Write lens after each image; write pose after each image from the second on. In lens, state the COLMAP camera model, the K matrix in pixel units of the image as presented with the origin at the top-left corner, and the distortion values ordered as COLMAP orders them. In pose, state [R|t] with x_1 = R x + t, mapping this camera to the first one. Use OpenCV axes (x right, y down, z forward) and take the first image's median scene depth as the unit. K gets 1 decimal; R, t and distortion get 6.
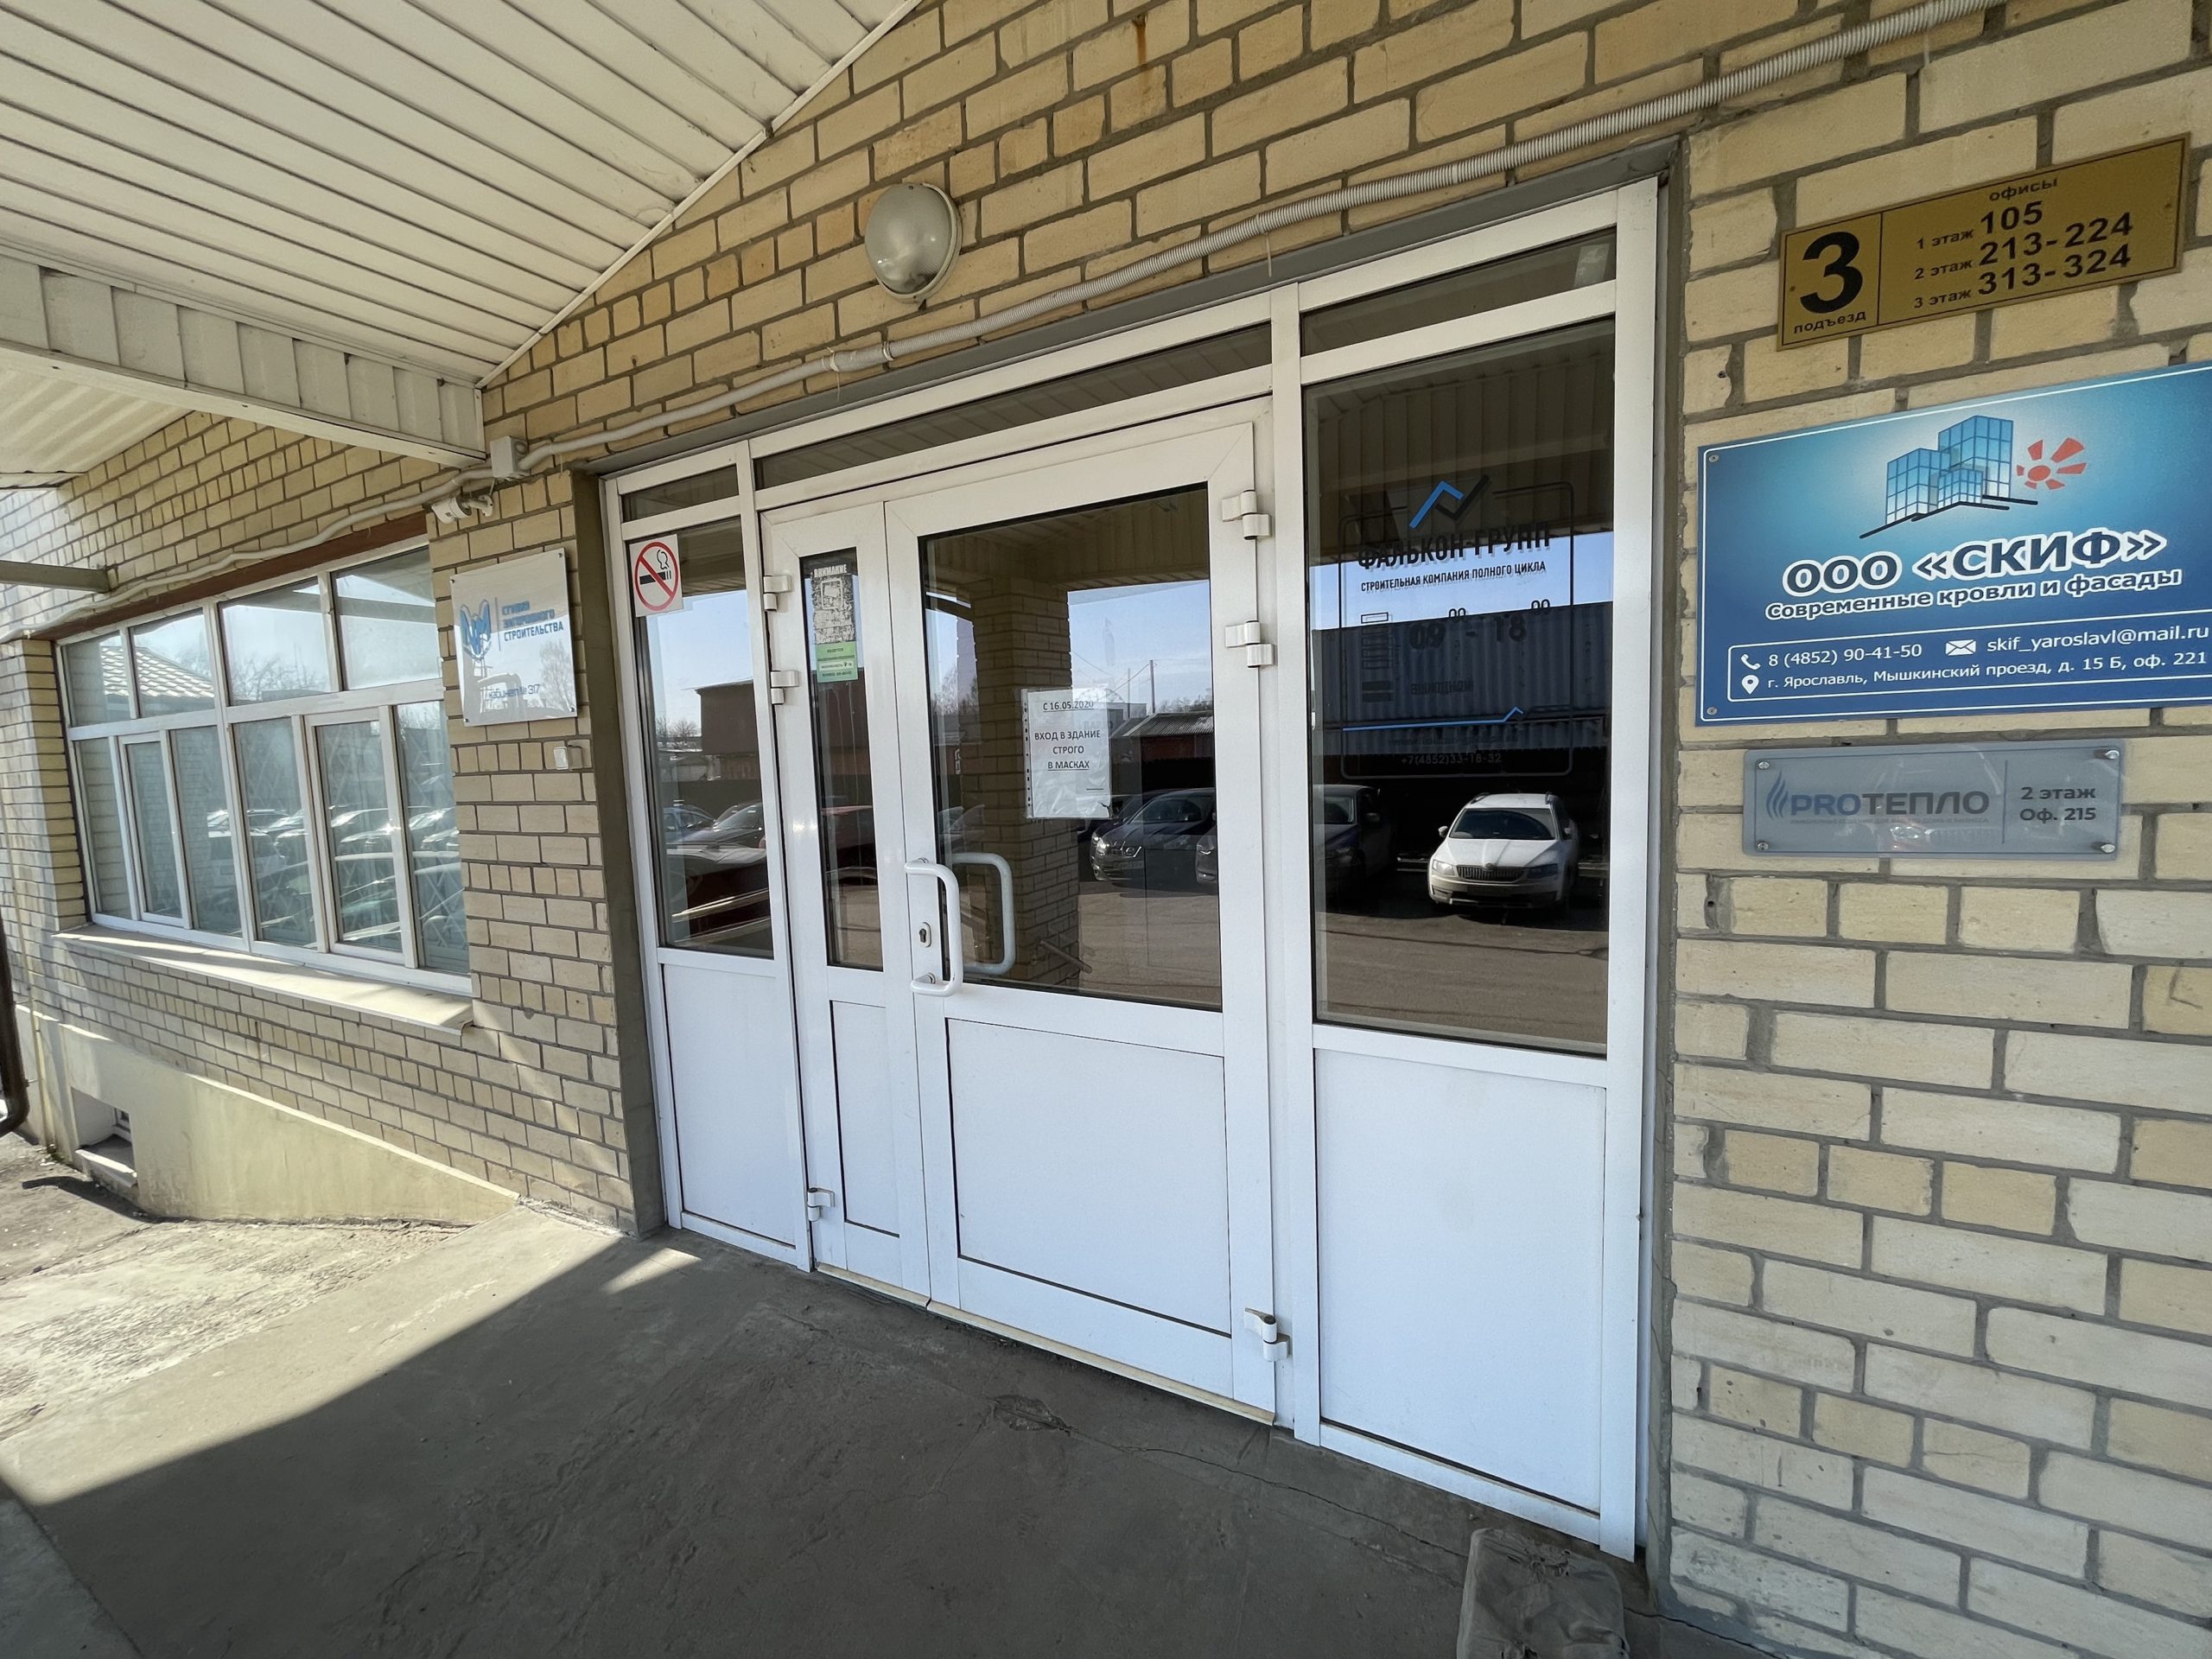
lens RADIAL K [[894.4, 0, 1109.3], [0, 894.4, 823.0], [0, 0, 1]] dist [-0.003053, -0.000119]
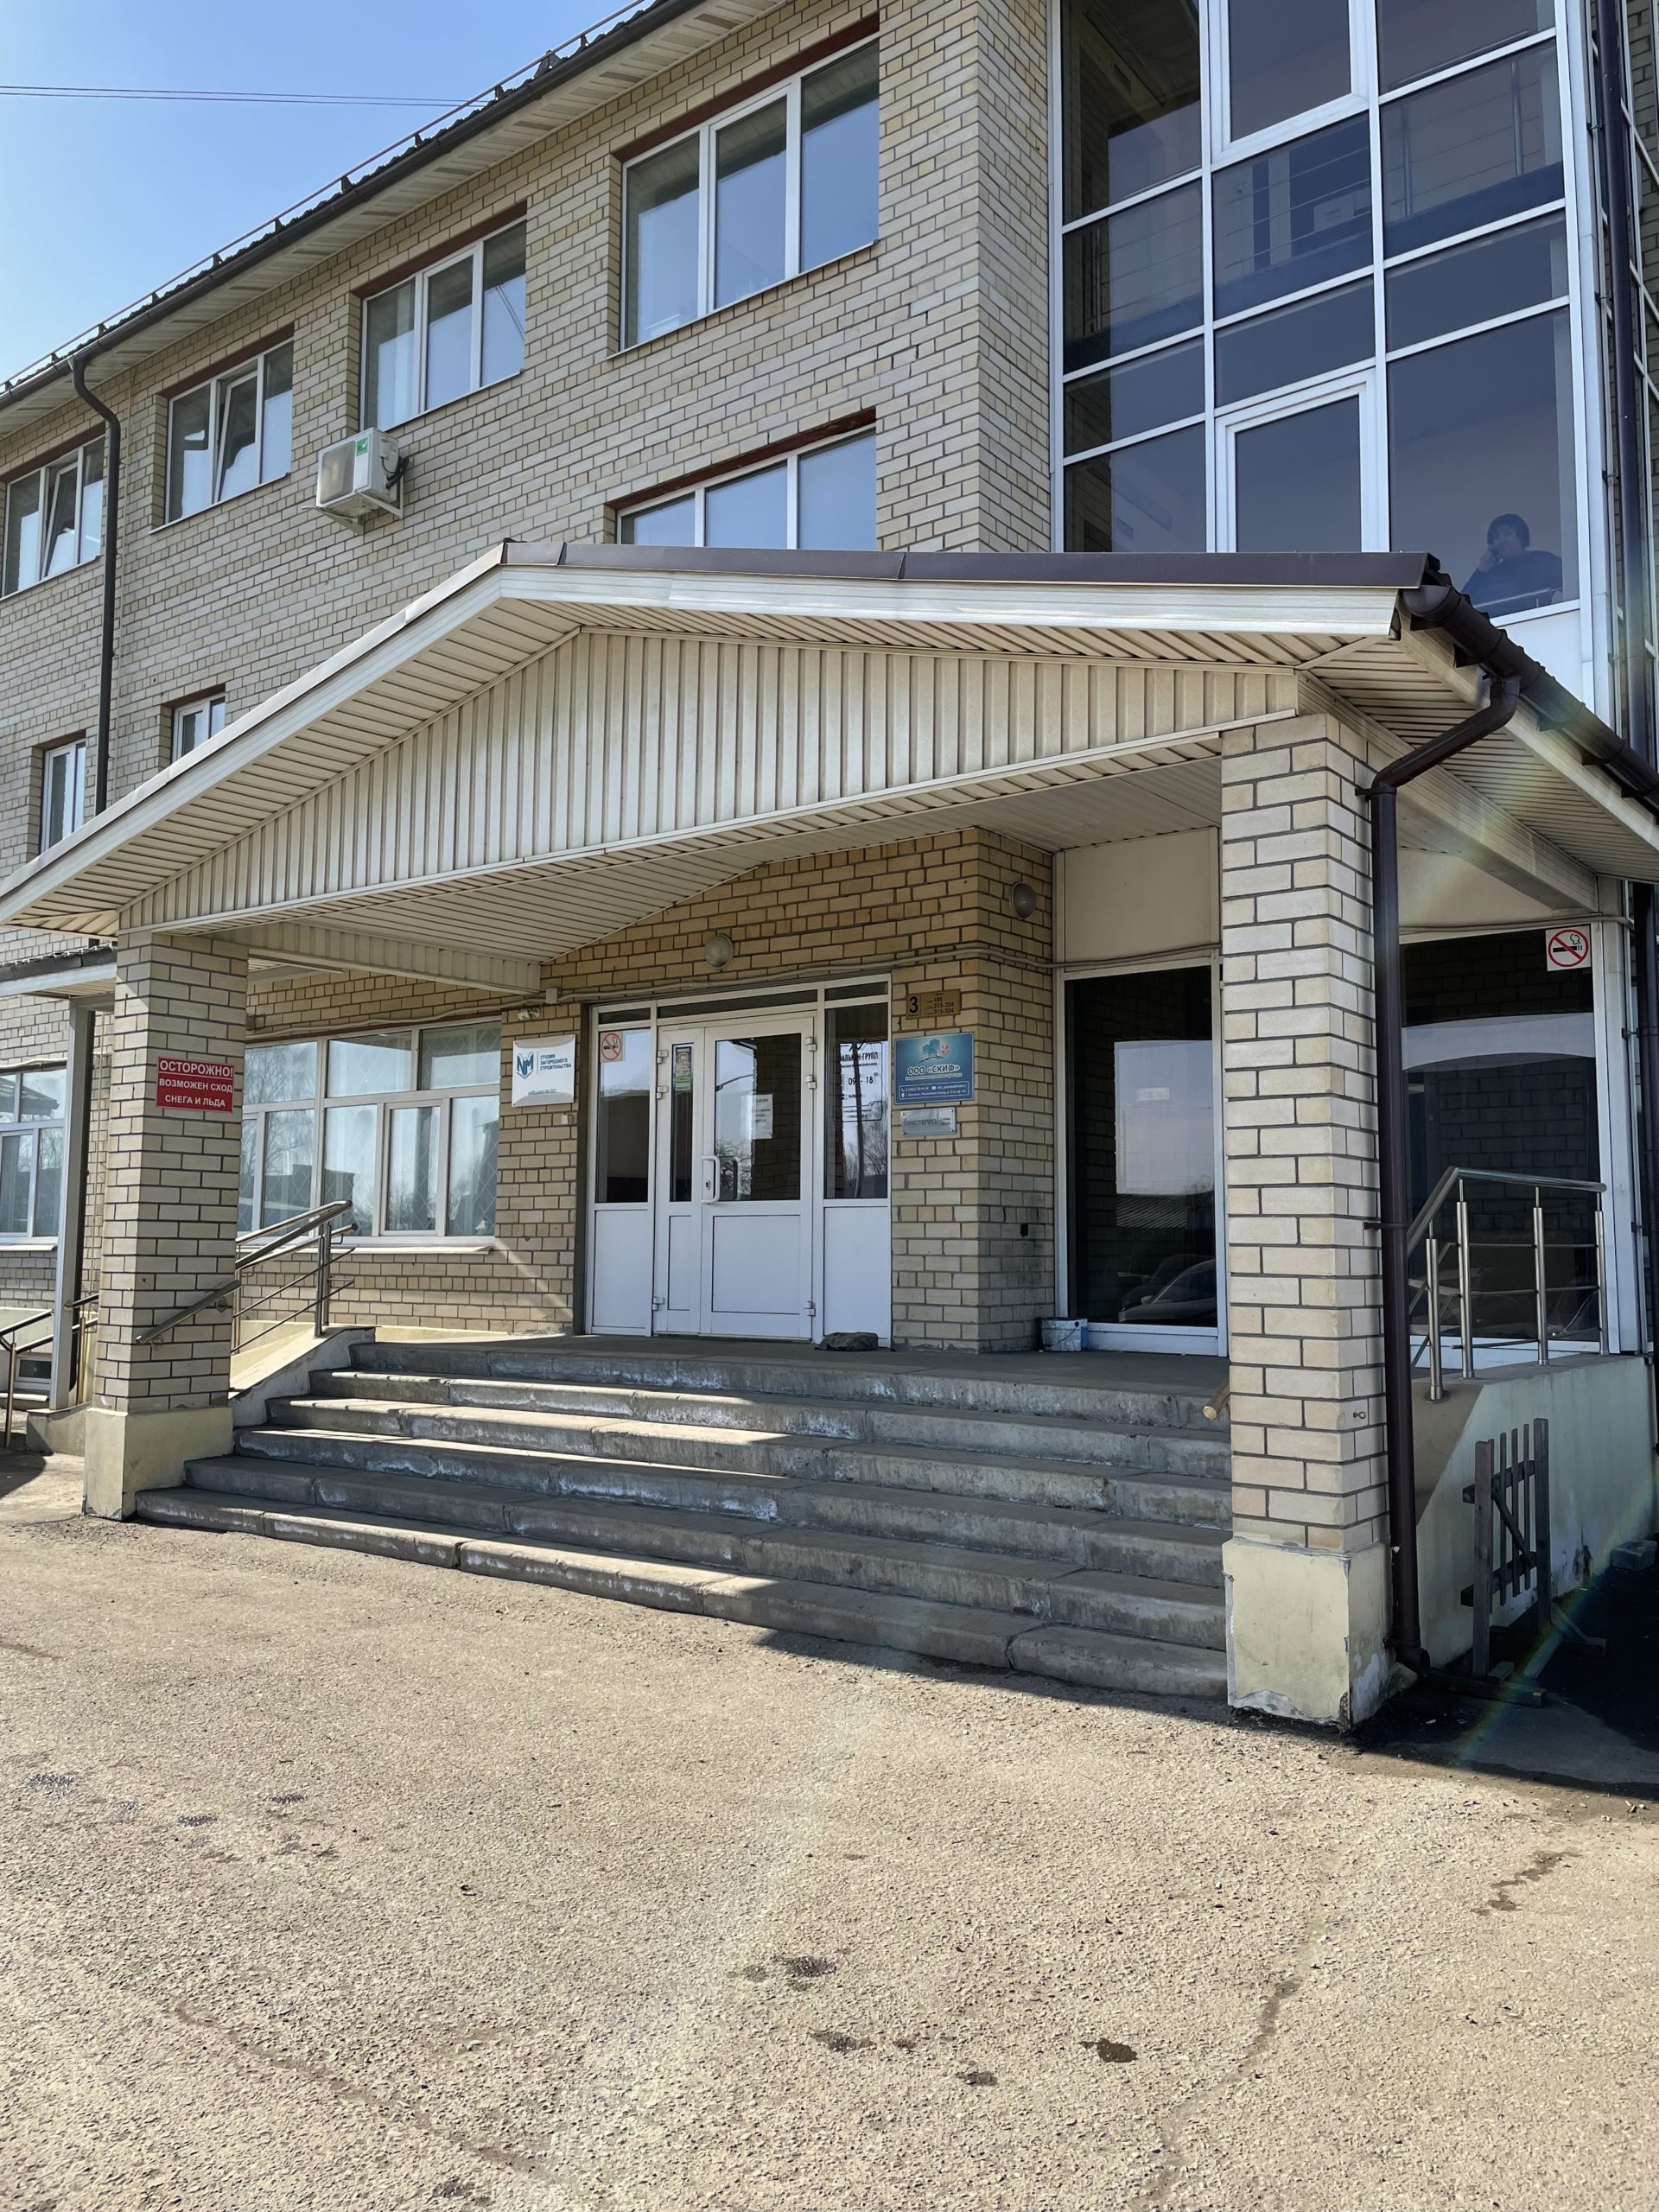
lens RADIAL K [[1702.7, 0, 832.7], [0, 1702.7, 1098.2], [0, 0, 1]] dist [0.006882, 0.000223]
pose [[0.987021, 0.032071, -0.157355, 0.843338], [-0.059321, 0.983366, -0.171676, 0.636917], [0.149232, 0.178782, 0.972505, -3.476908]]
